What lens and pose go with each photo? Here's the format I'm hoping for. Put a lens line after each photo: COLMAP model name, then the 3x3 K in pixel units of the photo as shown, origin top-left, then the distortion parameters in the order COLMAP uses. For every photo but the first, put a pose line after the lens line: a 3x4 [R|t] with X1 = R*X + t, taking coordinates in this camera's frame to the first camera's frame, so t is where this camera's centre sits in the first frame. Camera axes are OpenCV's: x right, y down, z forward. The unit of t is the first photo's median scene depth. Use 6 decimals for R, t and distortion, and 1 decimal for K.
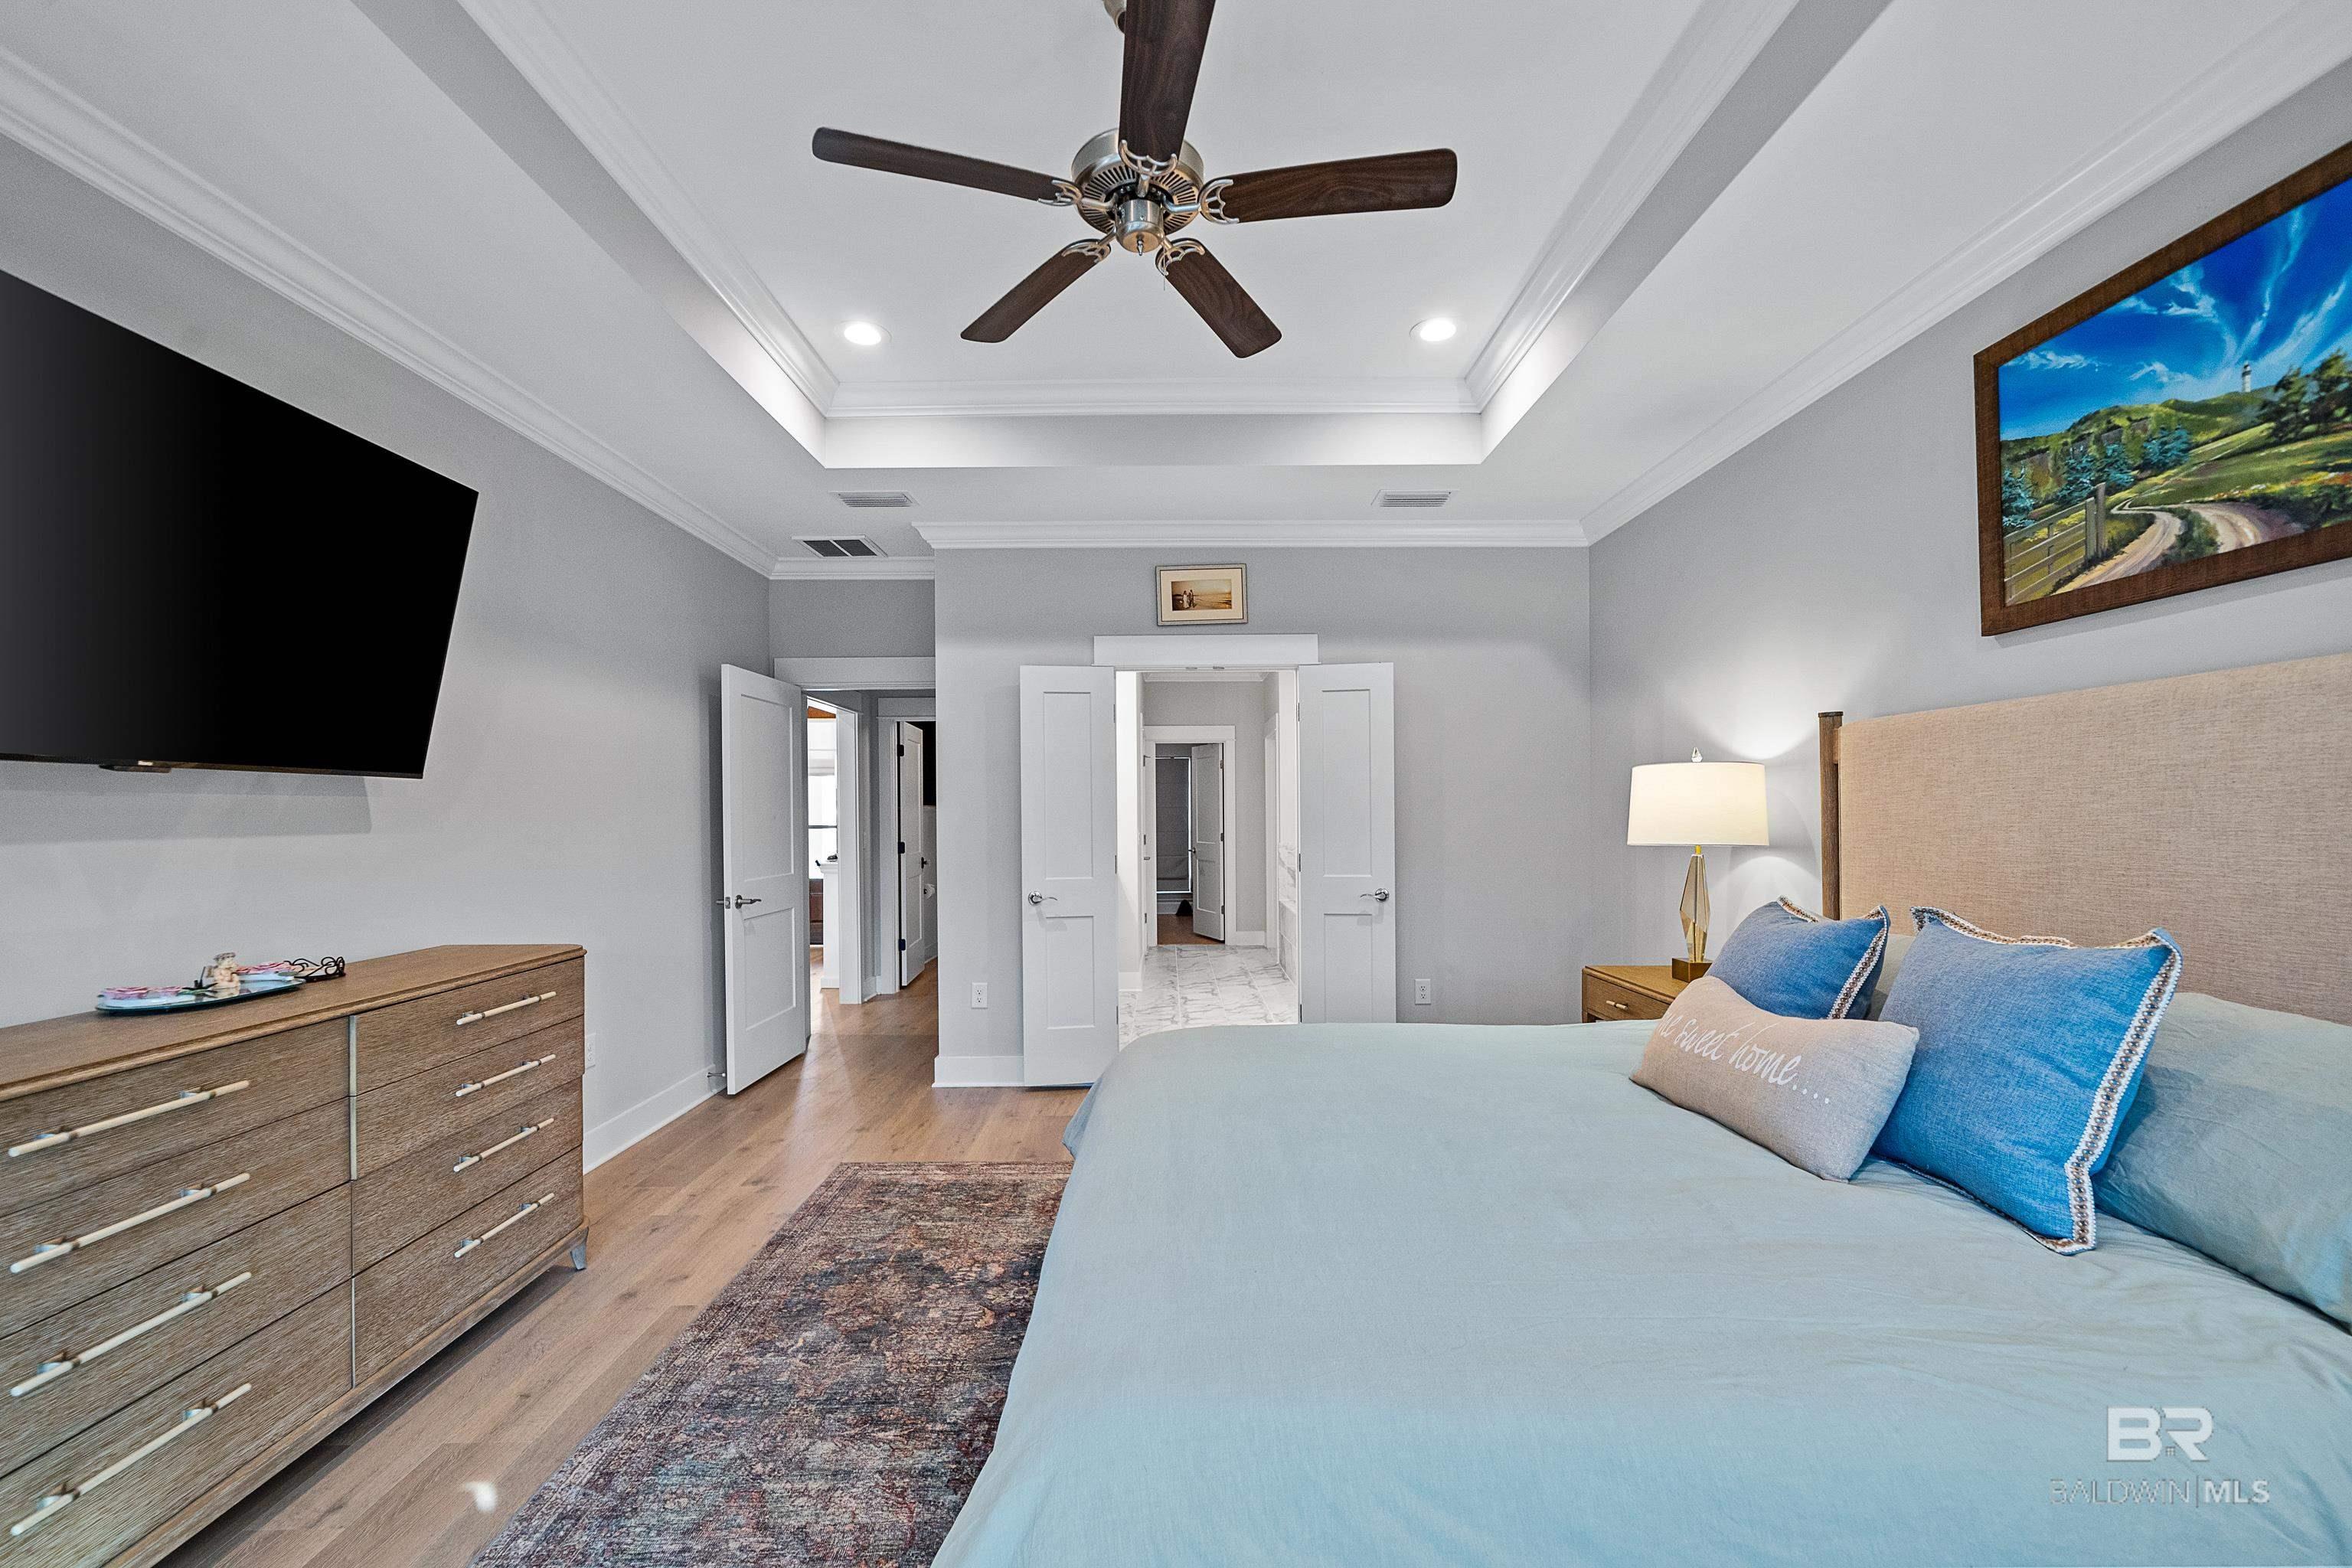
lens RADIAL K [[946.8, 0, 1173.7], [0, 946.8, 806.4], [0, 0, 1]] dist [-0.001160, -0.000166]
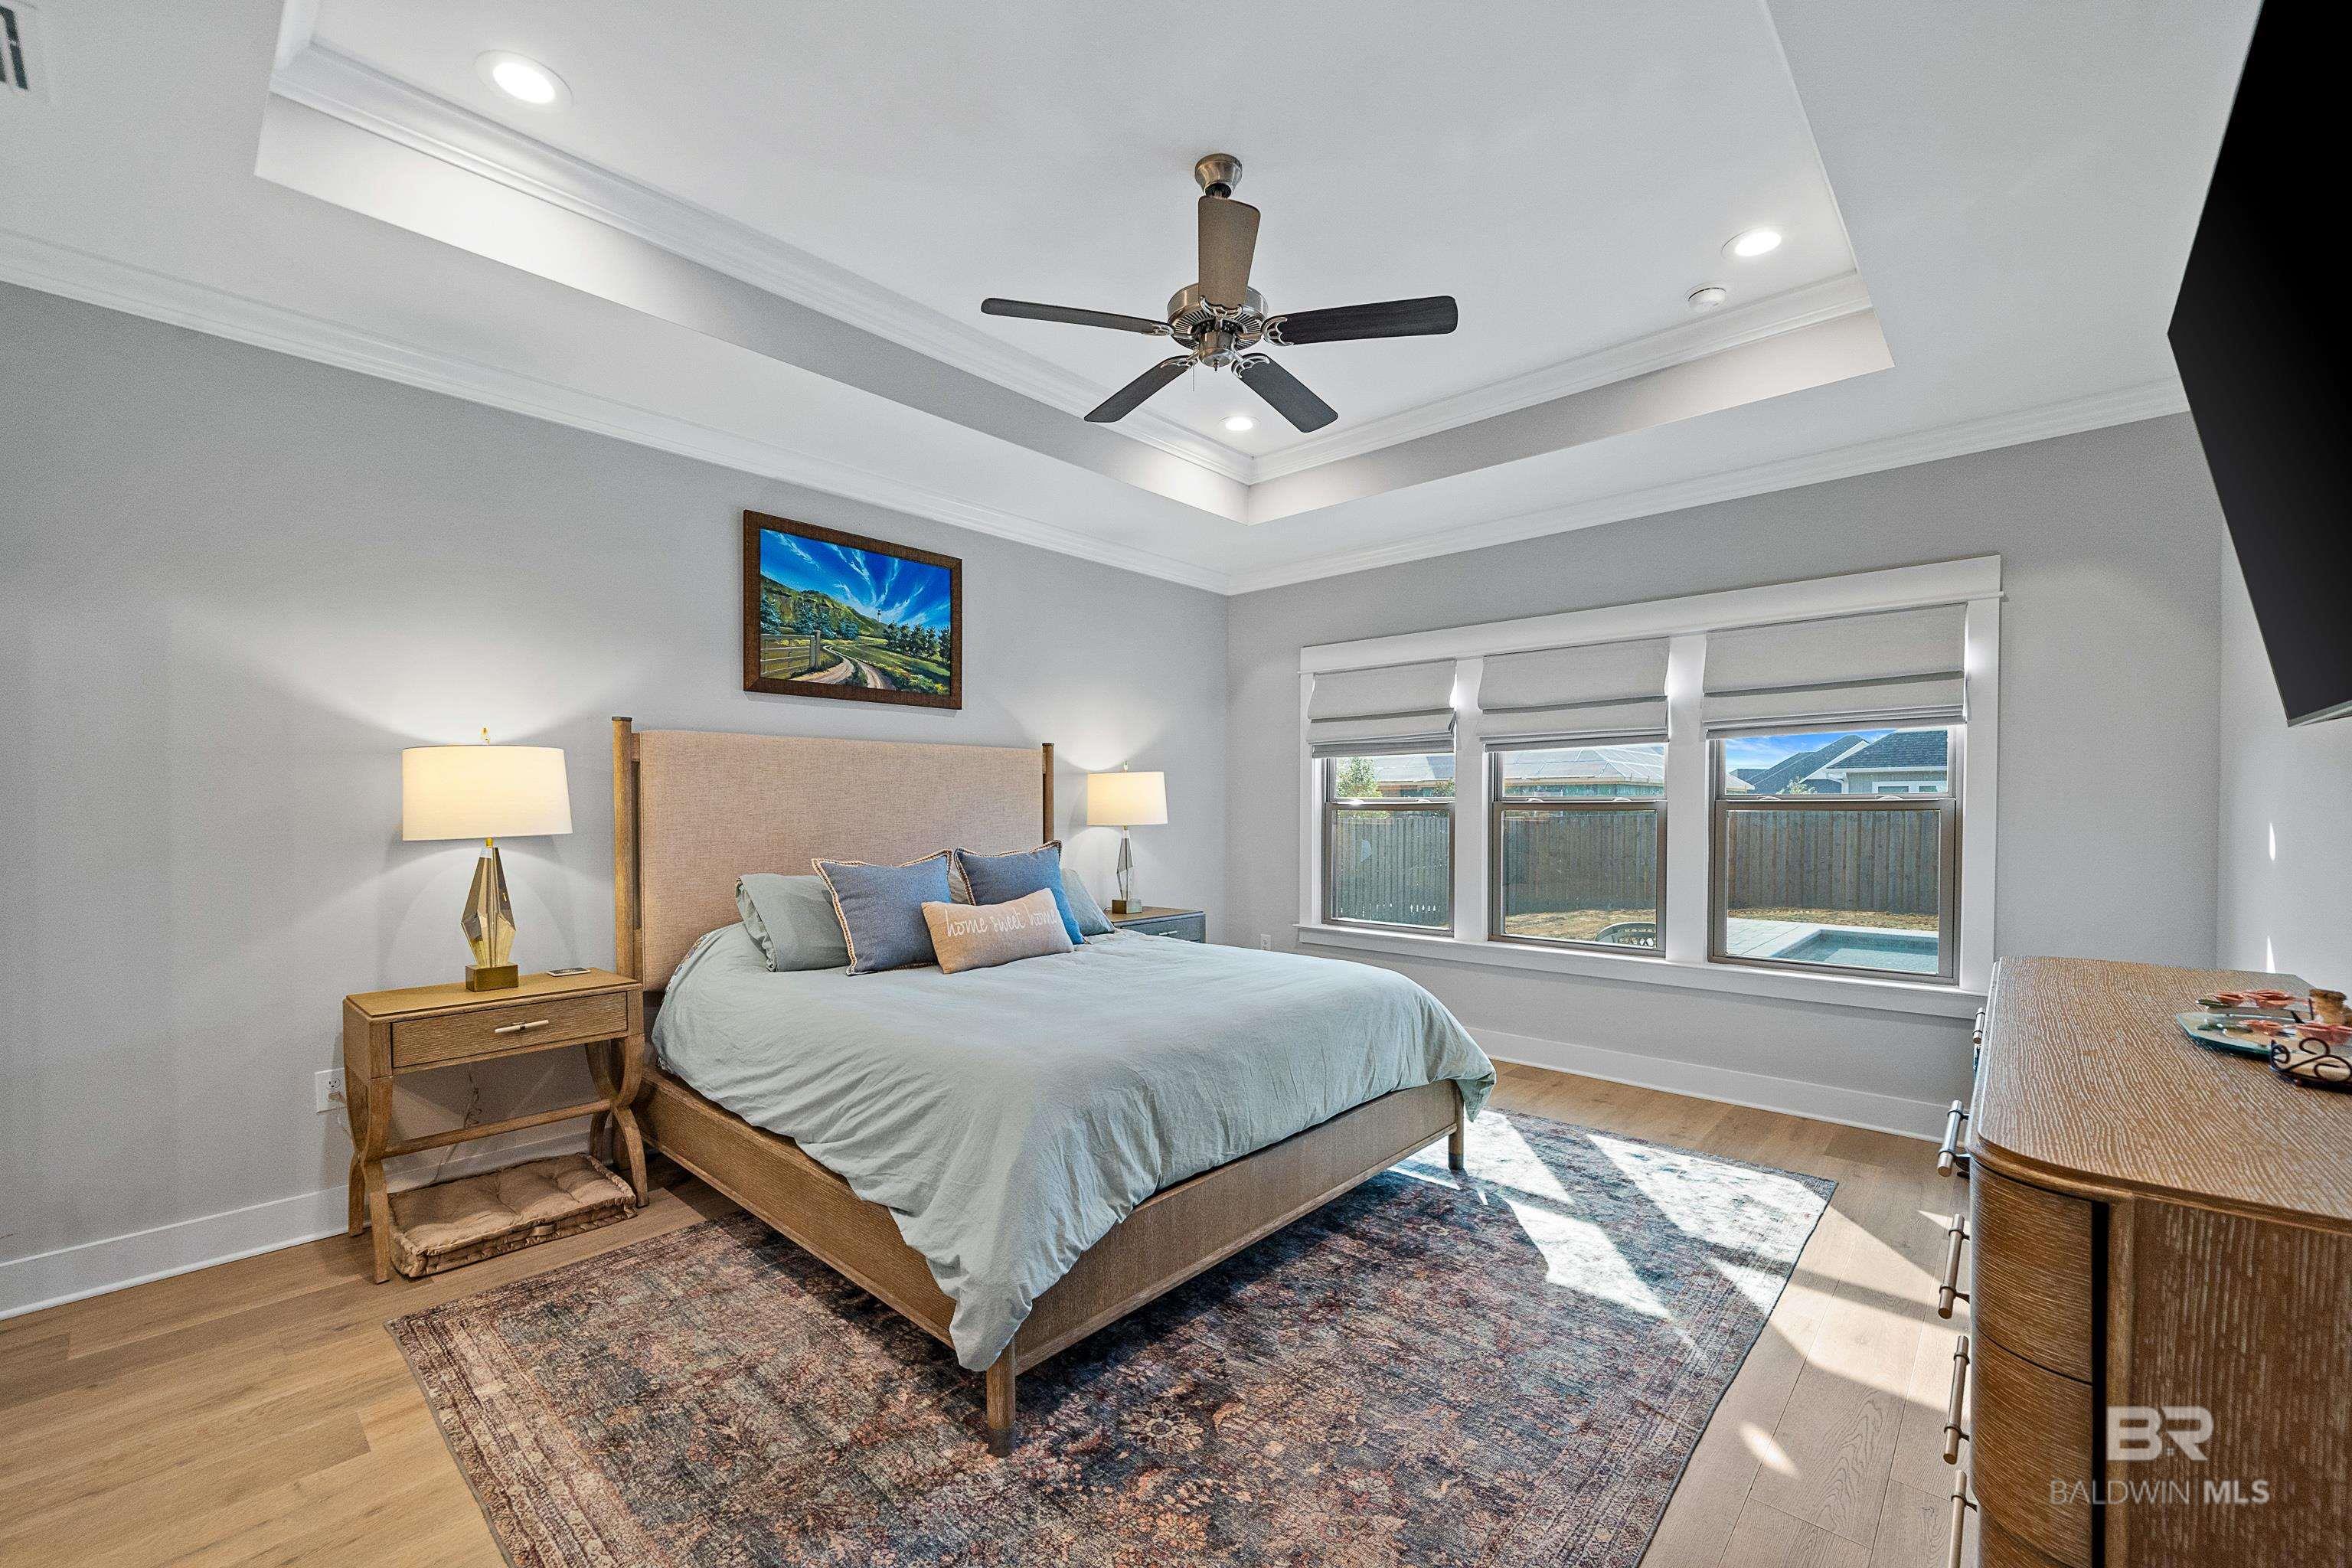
lens RADIAL K [[946.8, 0, 1173.7], [0, 946.8, 806.4], [0, 0, 1]] dist [-0.001160, -0.000166]
pose [[-0.730274, 0.004126, 0.683142, -0.899643], [-0.003939, 0.999940, -0.010251, 0.031223], [-0.683143, -0.010177, -0.730214, 2.032008]]
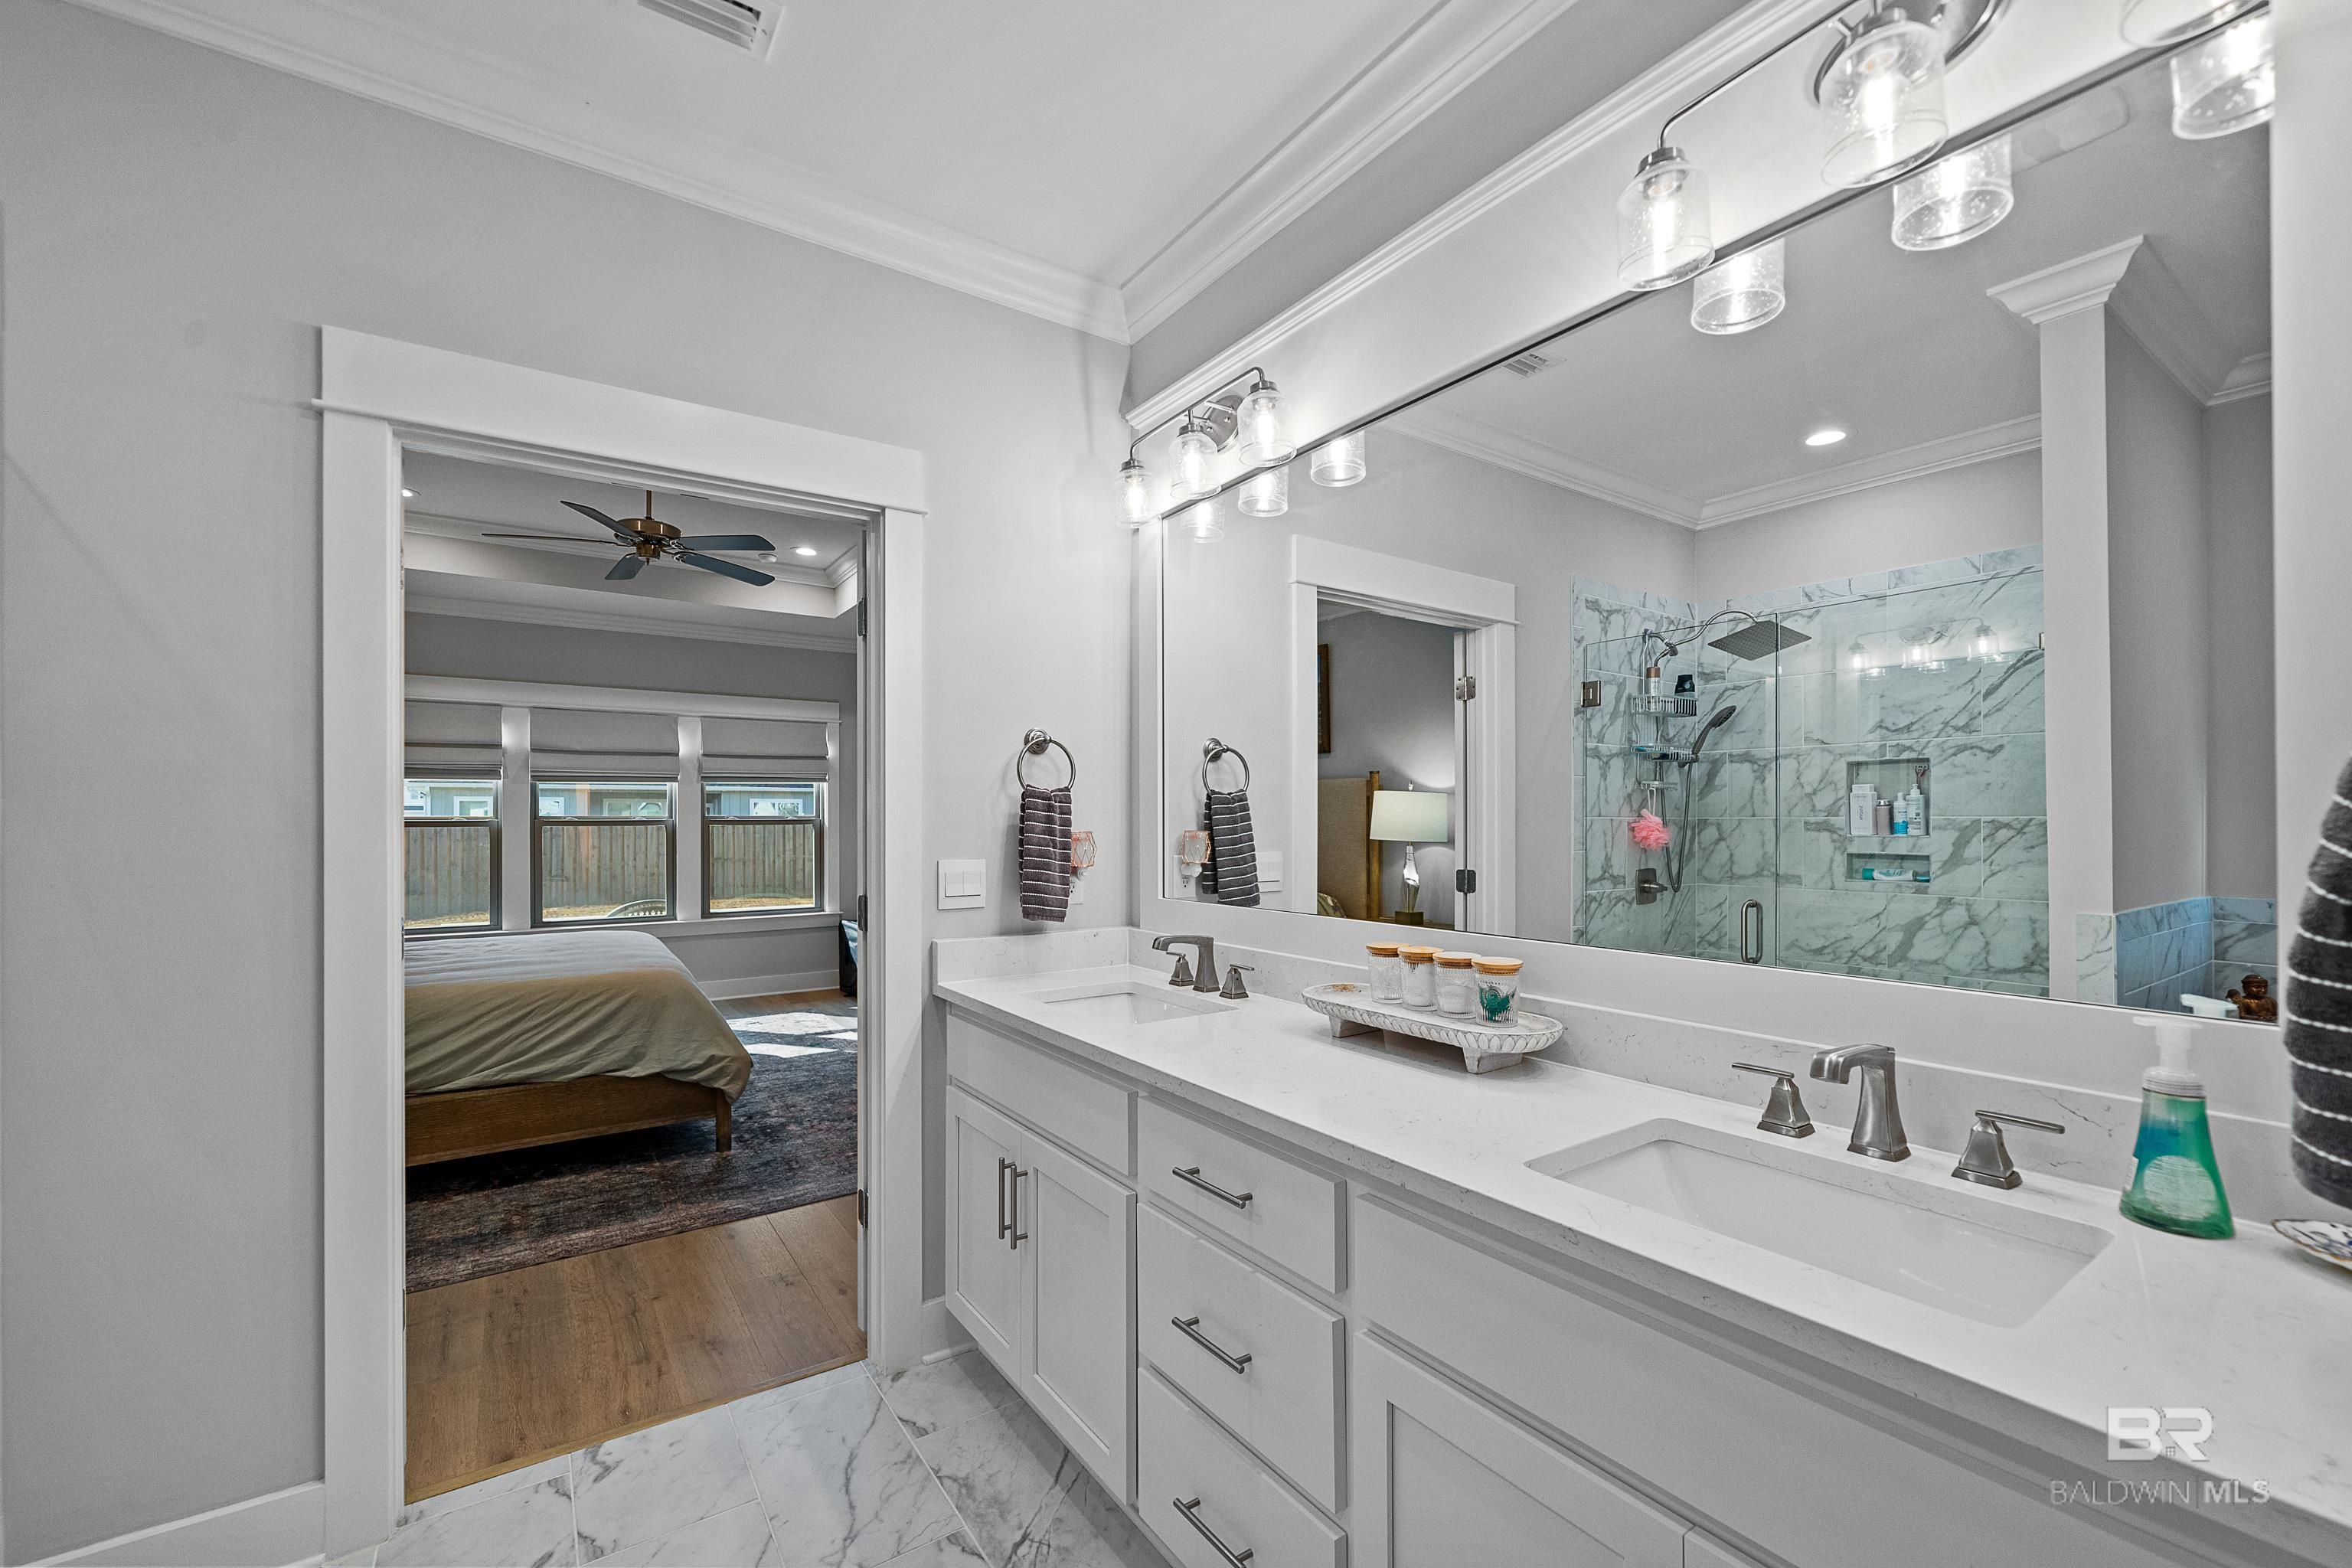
lens RADIAL K [[946.8, 0, 1173.7], [0, 946.8, 806.4], [0, 0, 1]] dist [-0.001160, -0.000166]
pose [[-0.830635, -0.002056, -0.556814, 0.193640], [0.010528, 0.999756, -0.019397, 0.029321], [0.556718, -0.021974, -0.830411, 3.542163]]
